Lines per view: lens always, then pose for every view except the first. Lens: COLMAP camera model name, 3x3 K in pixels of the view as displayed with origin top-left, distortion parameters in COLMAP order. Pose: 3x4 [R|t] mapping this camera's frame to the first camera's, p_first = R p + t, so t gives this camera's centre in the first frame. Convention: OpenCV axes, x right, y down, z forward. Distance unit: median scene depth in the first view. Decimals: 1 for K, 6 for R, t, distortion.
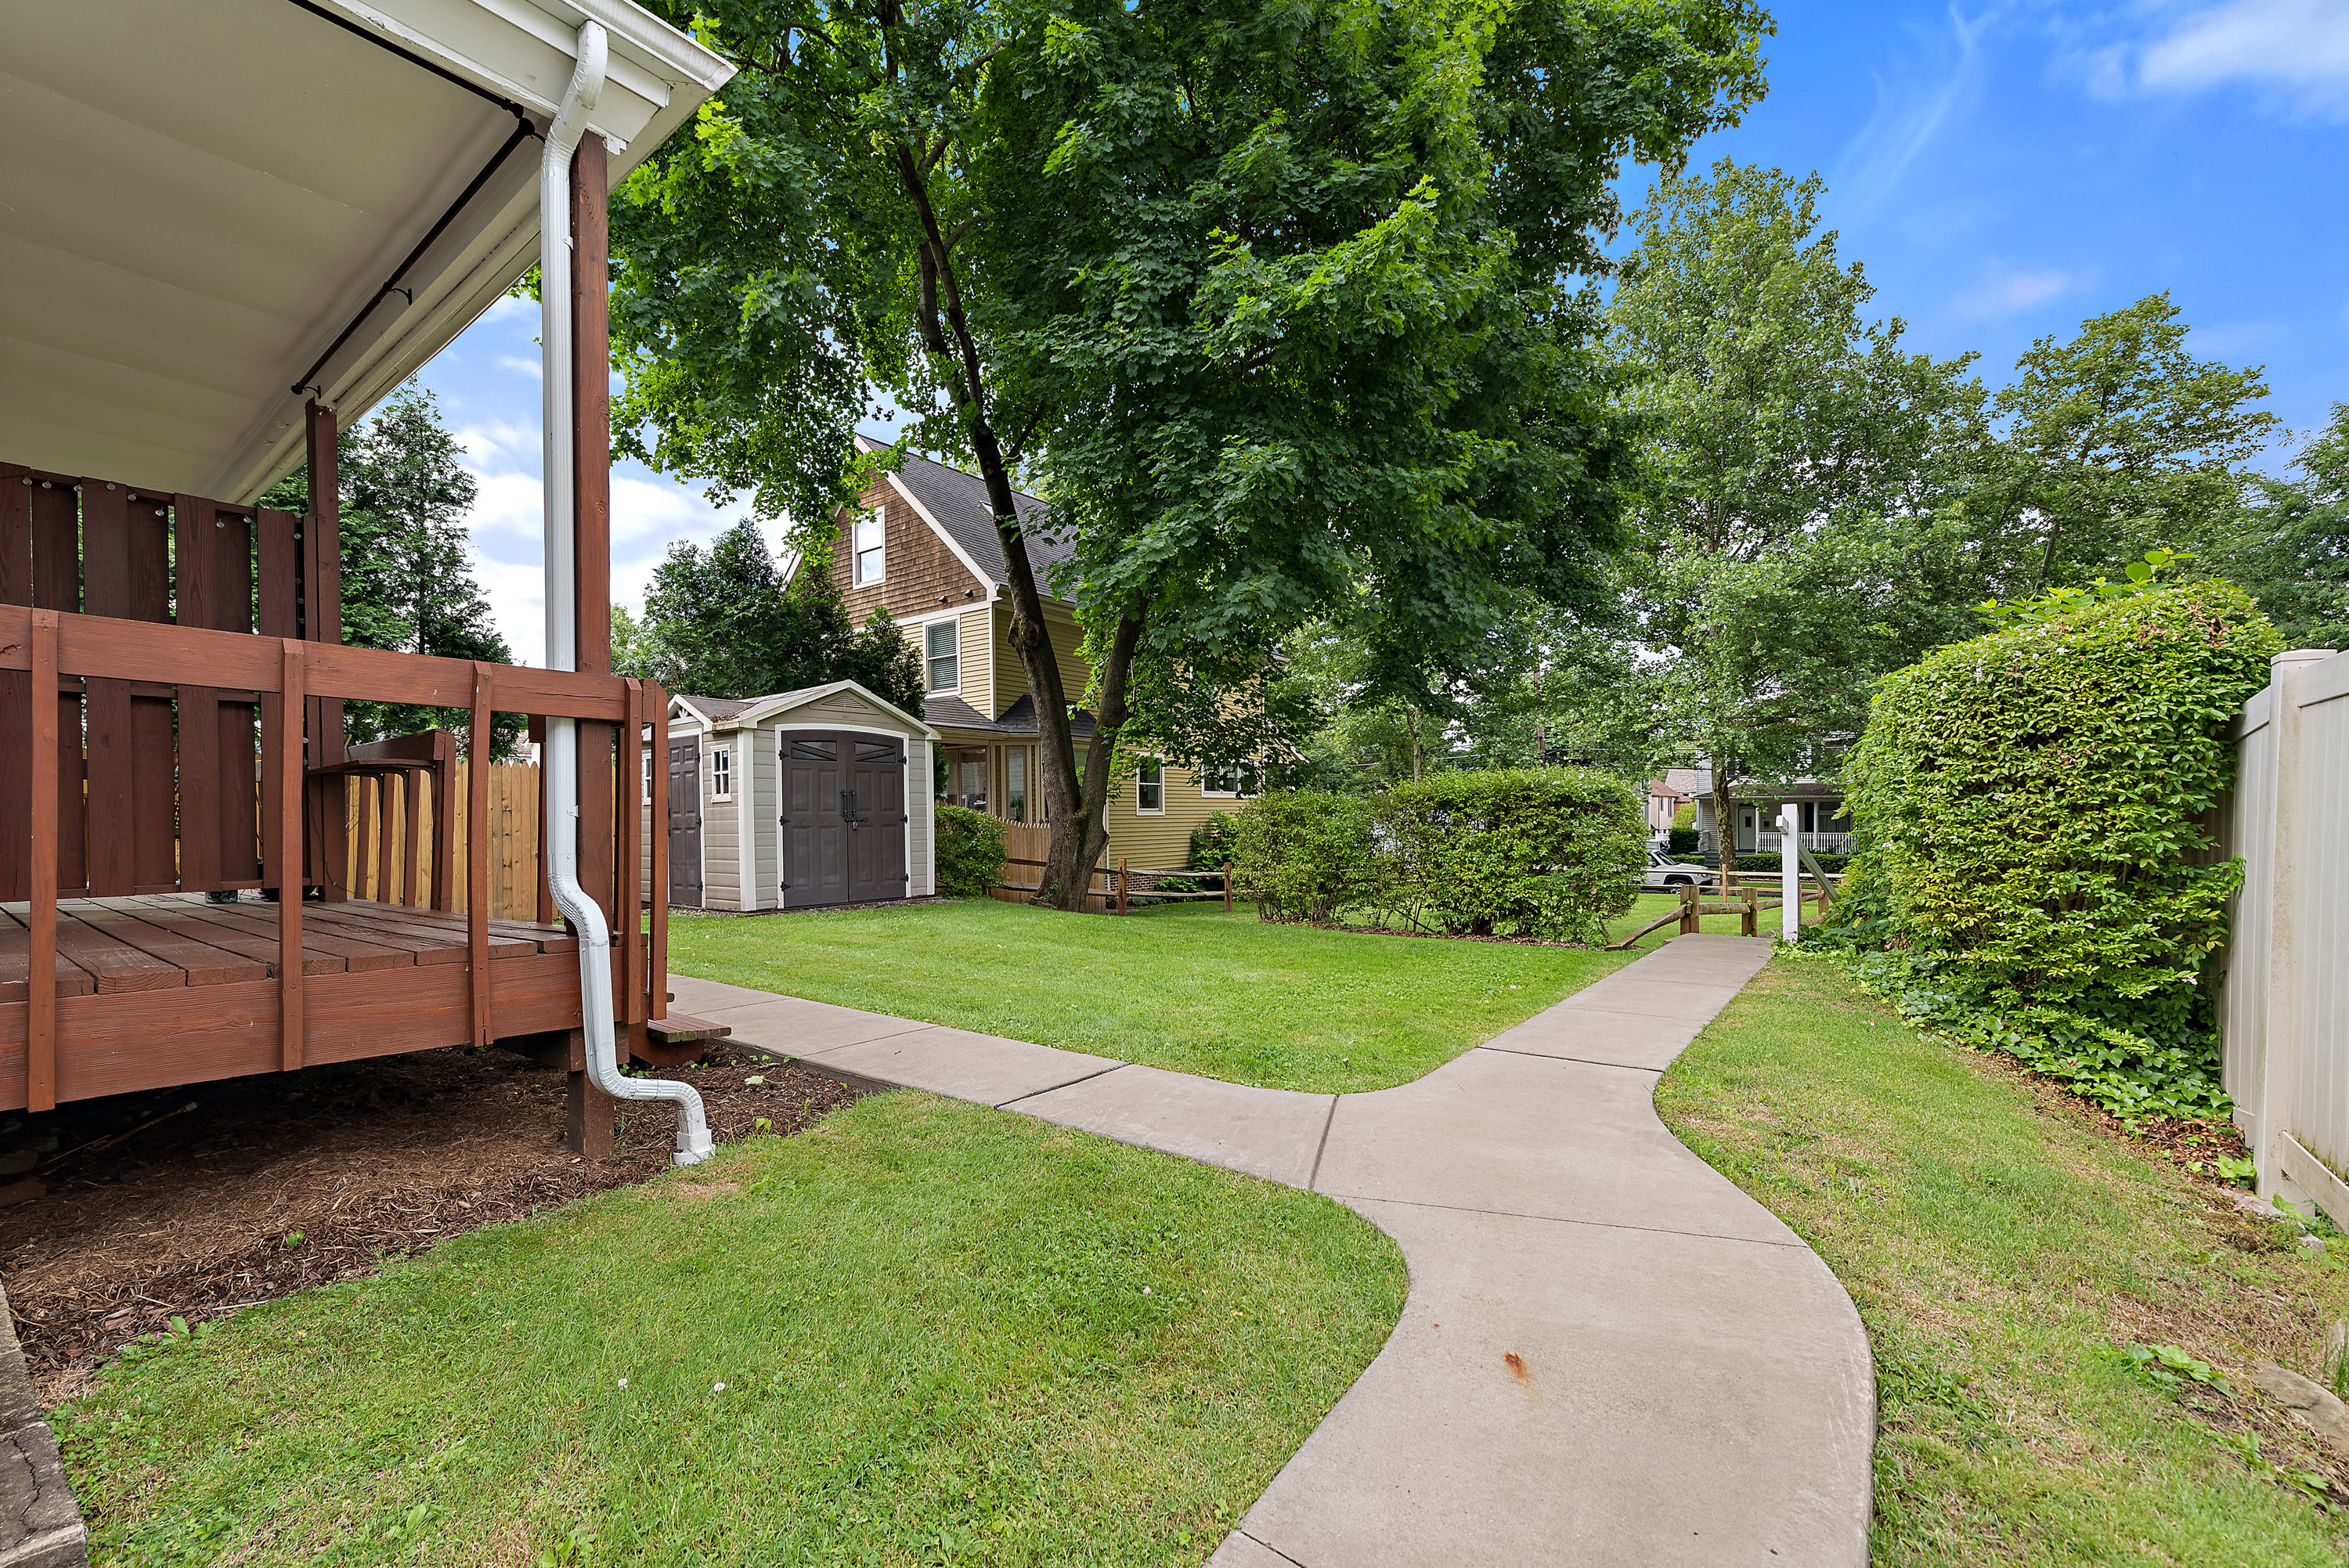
lens RADIAL K [[998.5, 0, 1180.6], [0, 998.5, 809.0], [0, 0, 1]] dist [0.023443, -0.017389]
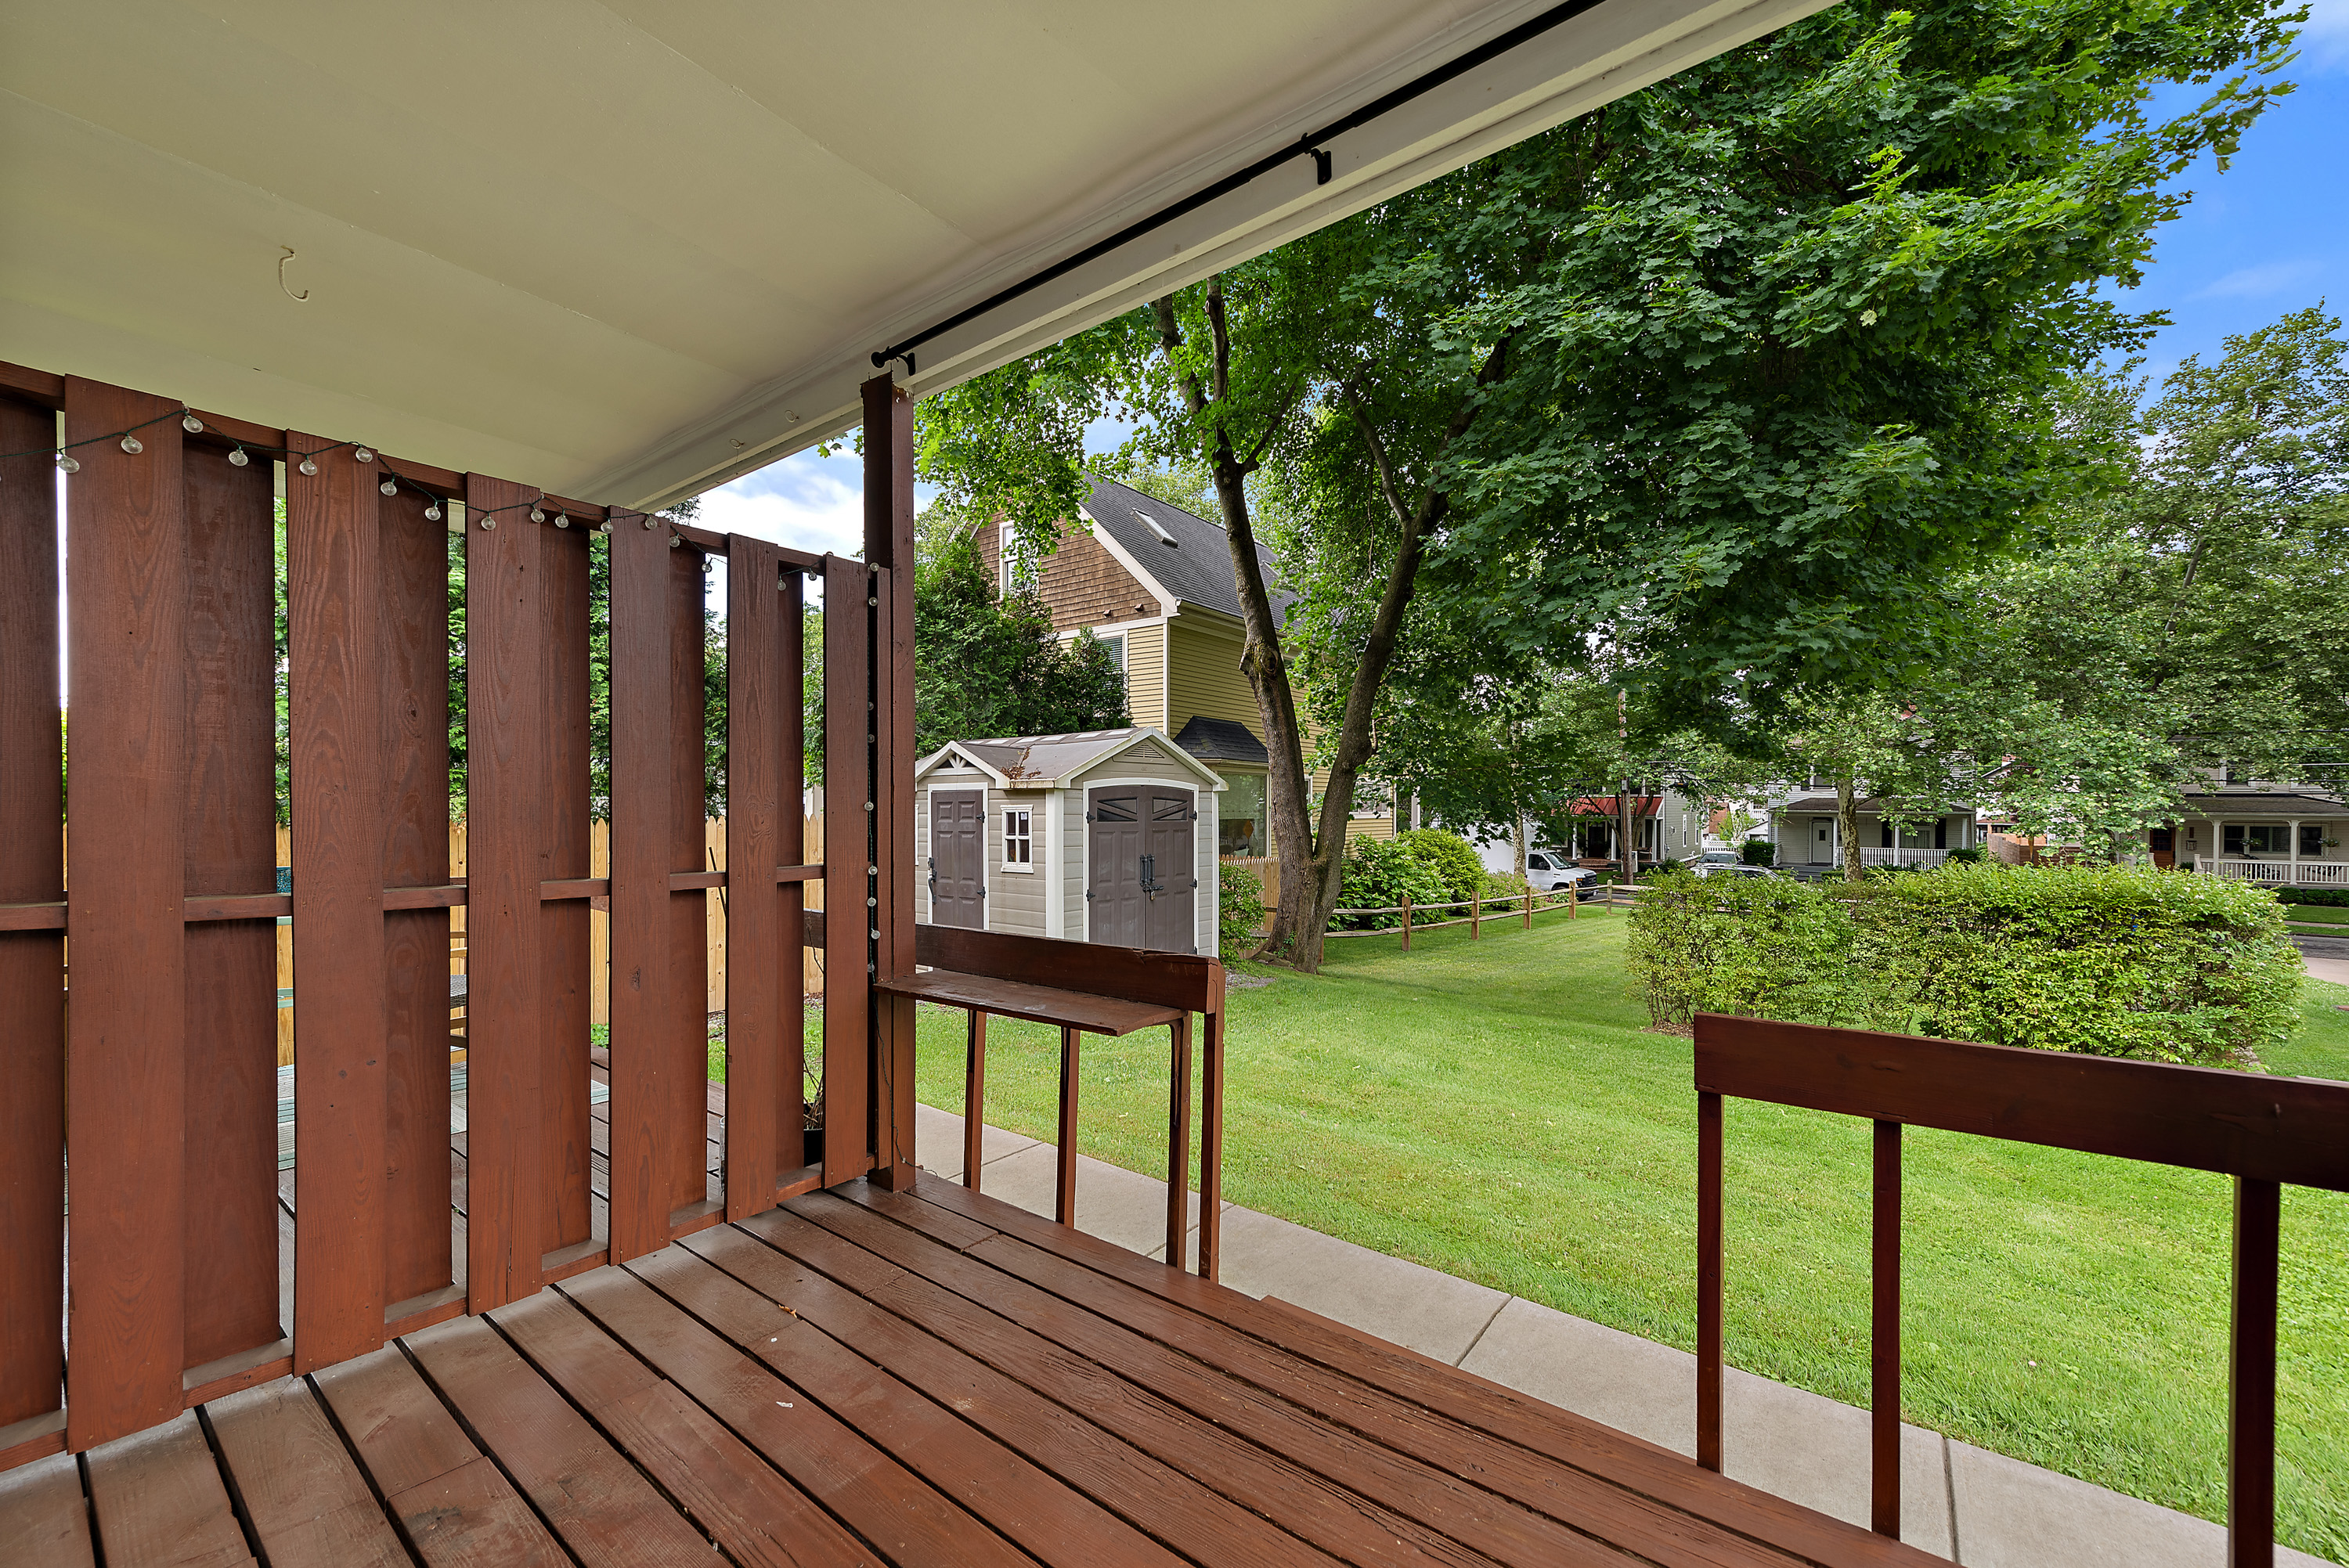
lens RADIAL K [[948.2, 0, 1169.9], [0, 948.2, 799.5], [0, 0, 1]] dist [0.000853, 0.000192]
pose [[0.999921, 0.012583, 0.000742, -0.240504], [-0.012587, 0.999907, 0.005312, -0.054100], [-0.000675, -0.005321, 0.999986, 0.145283]]
